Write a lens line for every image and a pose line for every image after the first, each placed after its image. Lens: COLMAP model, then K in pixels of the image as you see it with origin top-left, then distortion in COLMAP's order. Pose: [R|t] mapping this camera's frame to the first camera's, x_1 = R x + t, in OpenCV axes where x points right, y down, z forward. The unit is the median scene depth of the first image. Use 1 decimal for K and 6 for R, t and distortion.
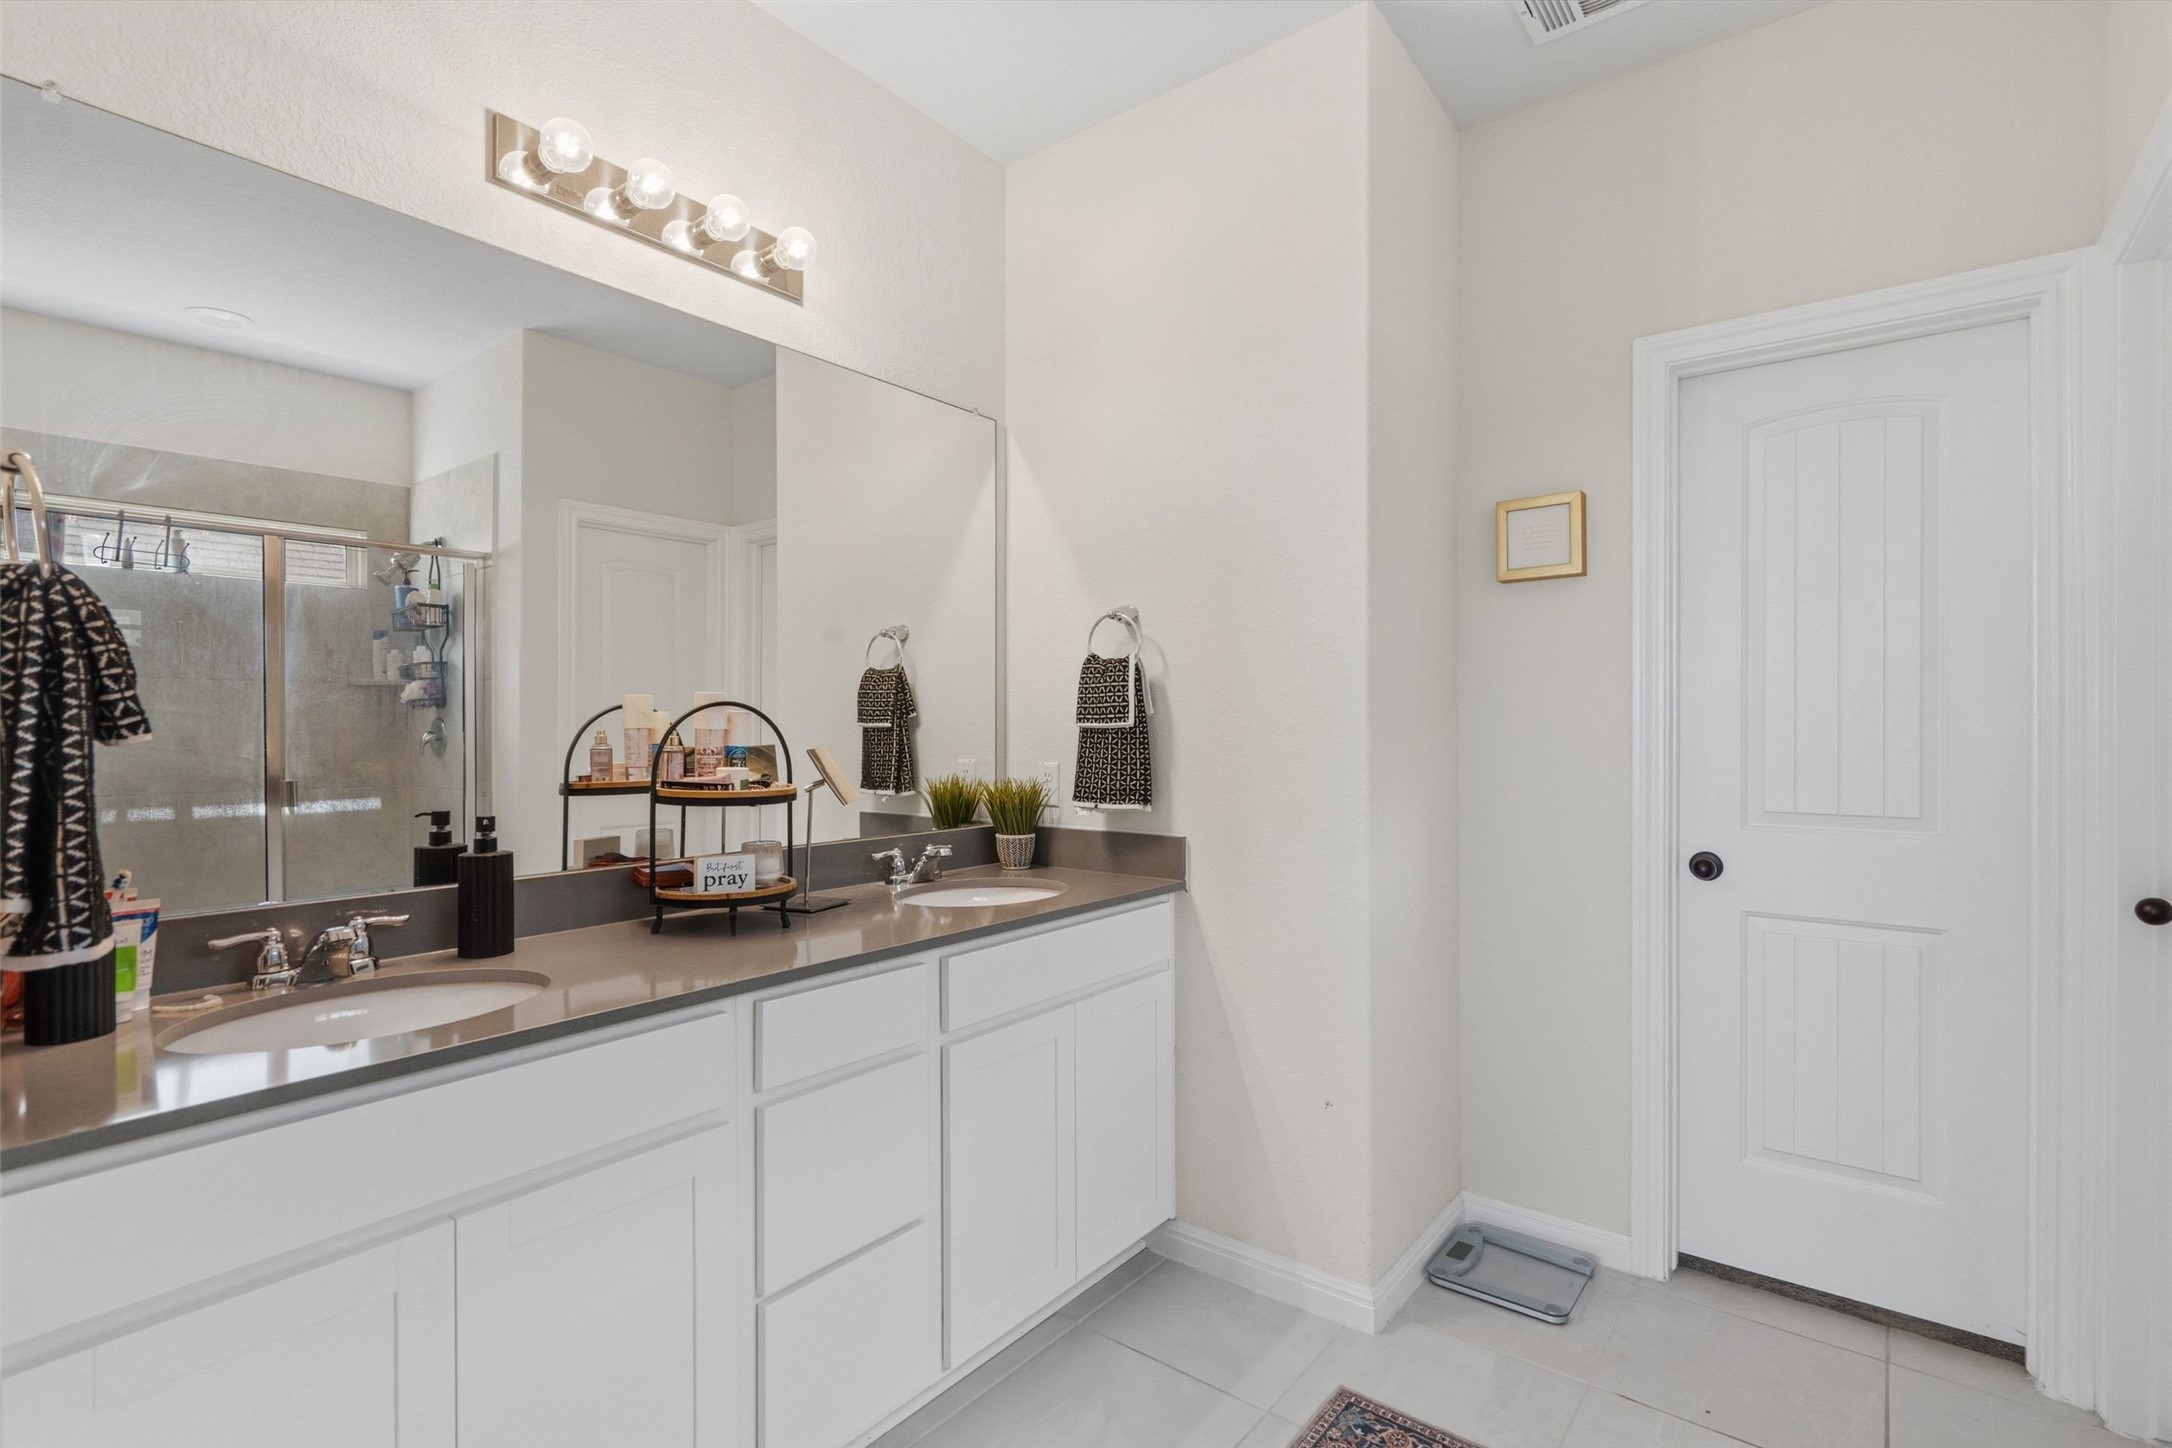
lens RADIAL K [[1024.0, 0, 1086.0], [0, 1024.0, 724.0], [0, 0, 1]] dist [0.002750, 0.000146]
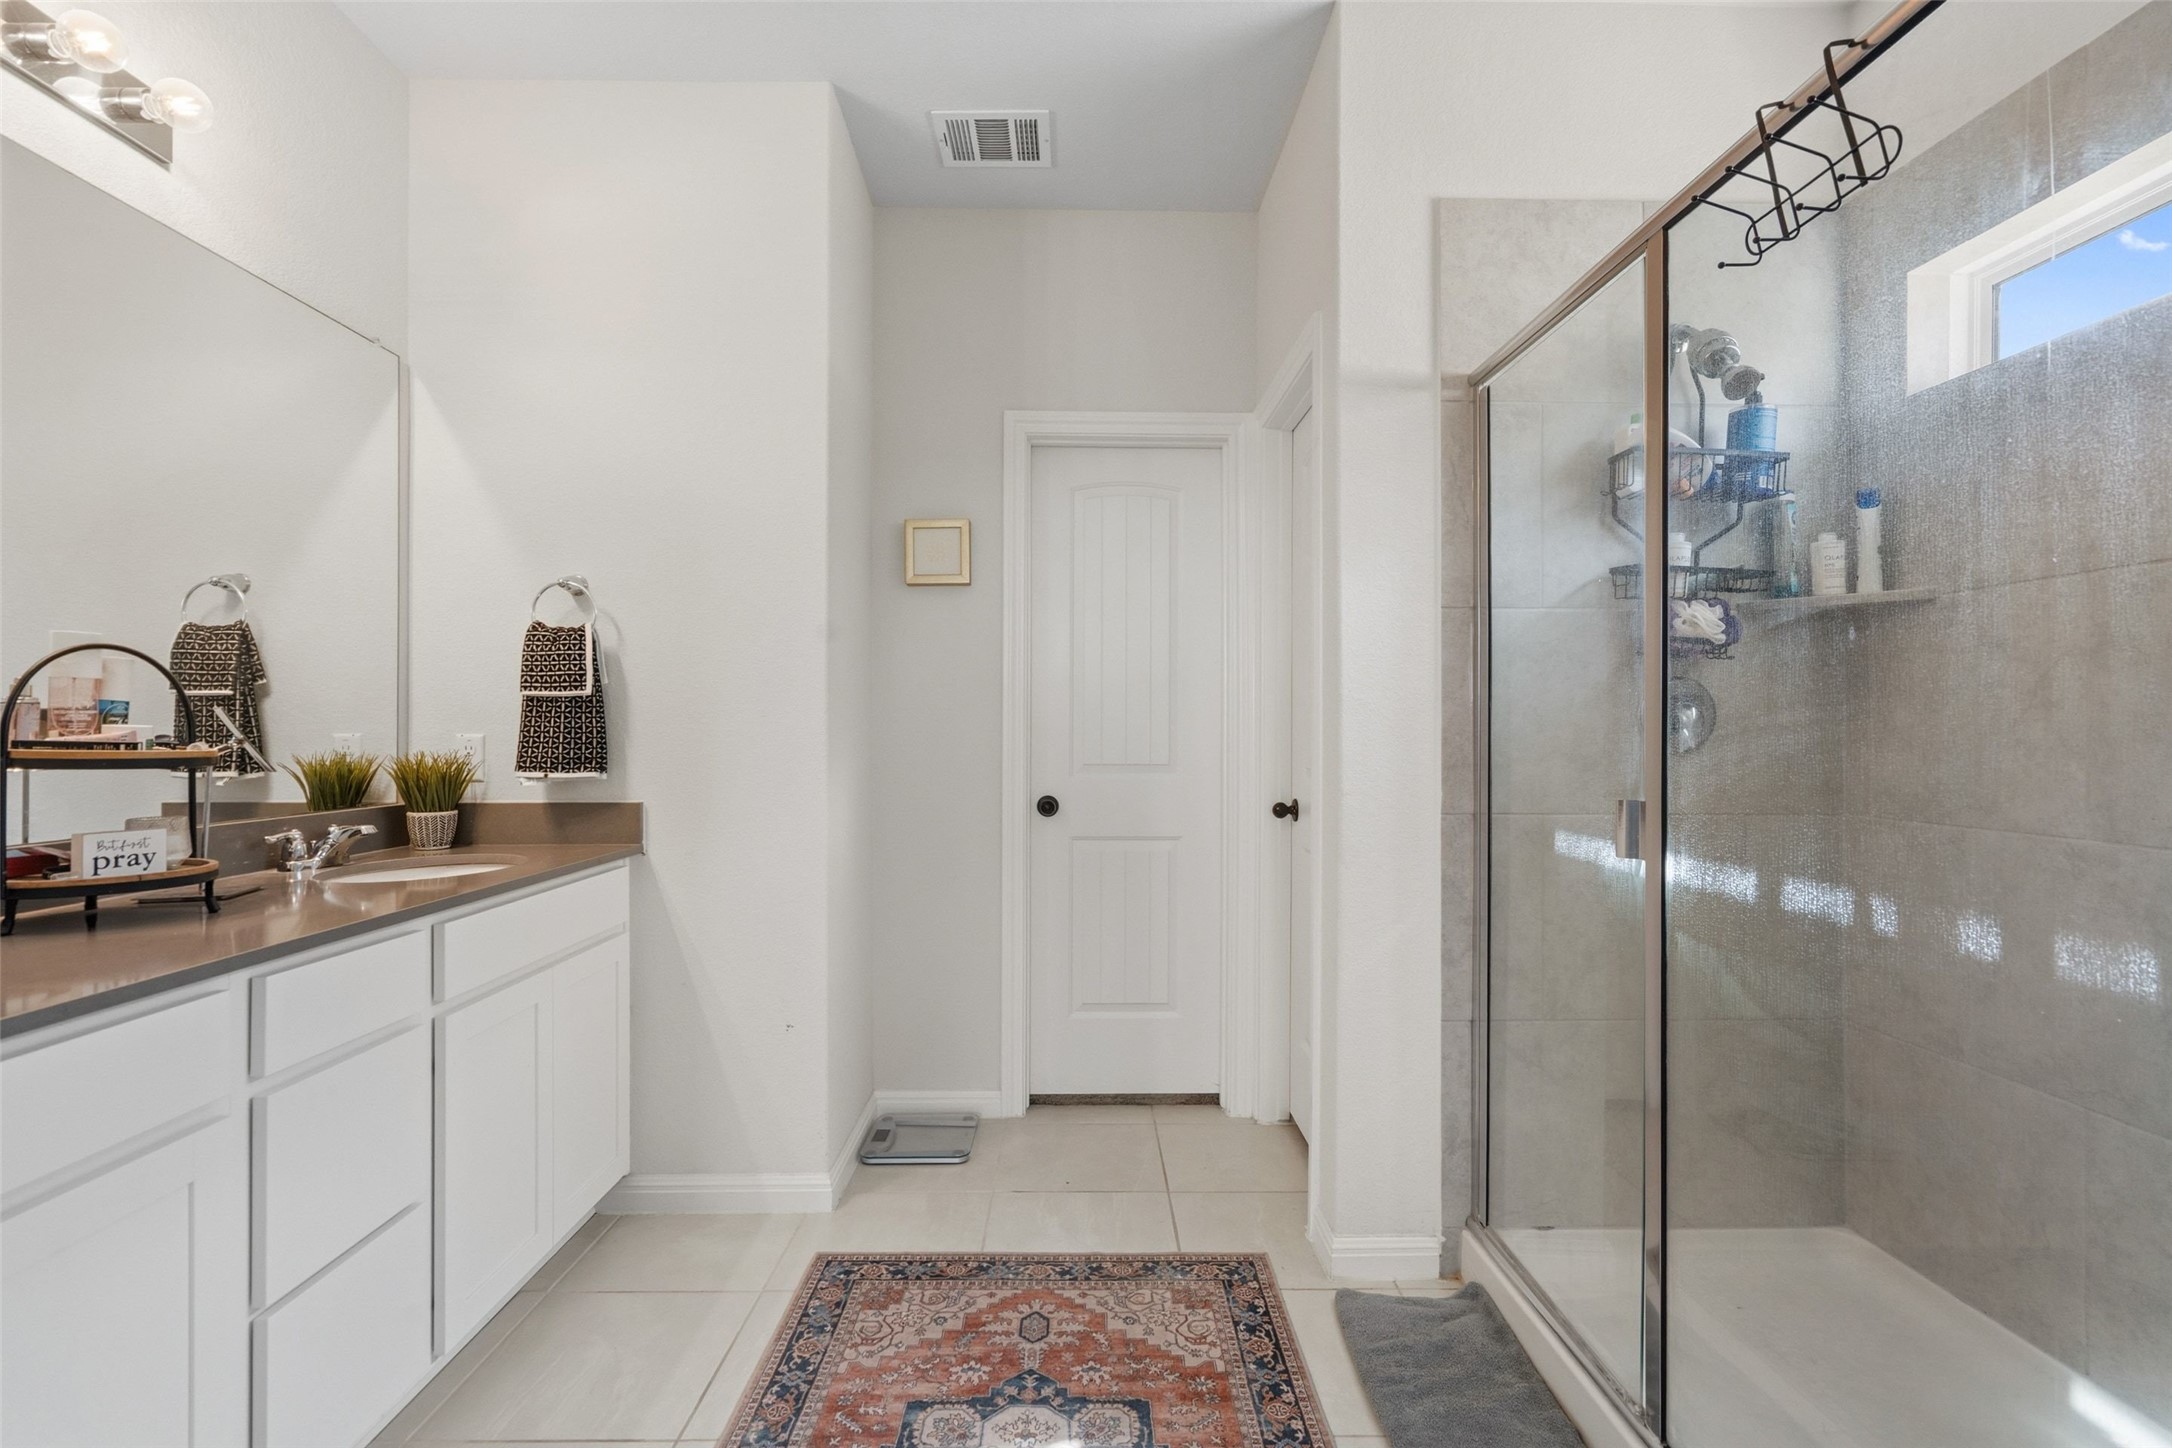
lens RADIAL K [[1024.0, 0, 1086.0], [0, 1024.0, 724.0], [0, 0, 1]] dist [0.002750, 0.000146]
pose [[0.779015, 0.004149, 0.626992, -0.208493], [-0.000985, 0.999985, -0.005393, 0.036318], [-0.627005, 0.003583, 0.779007, -0.093816]]
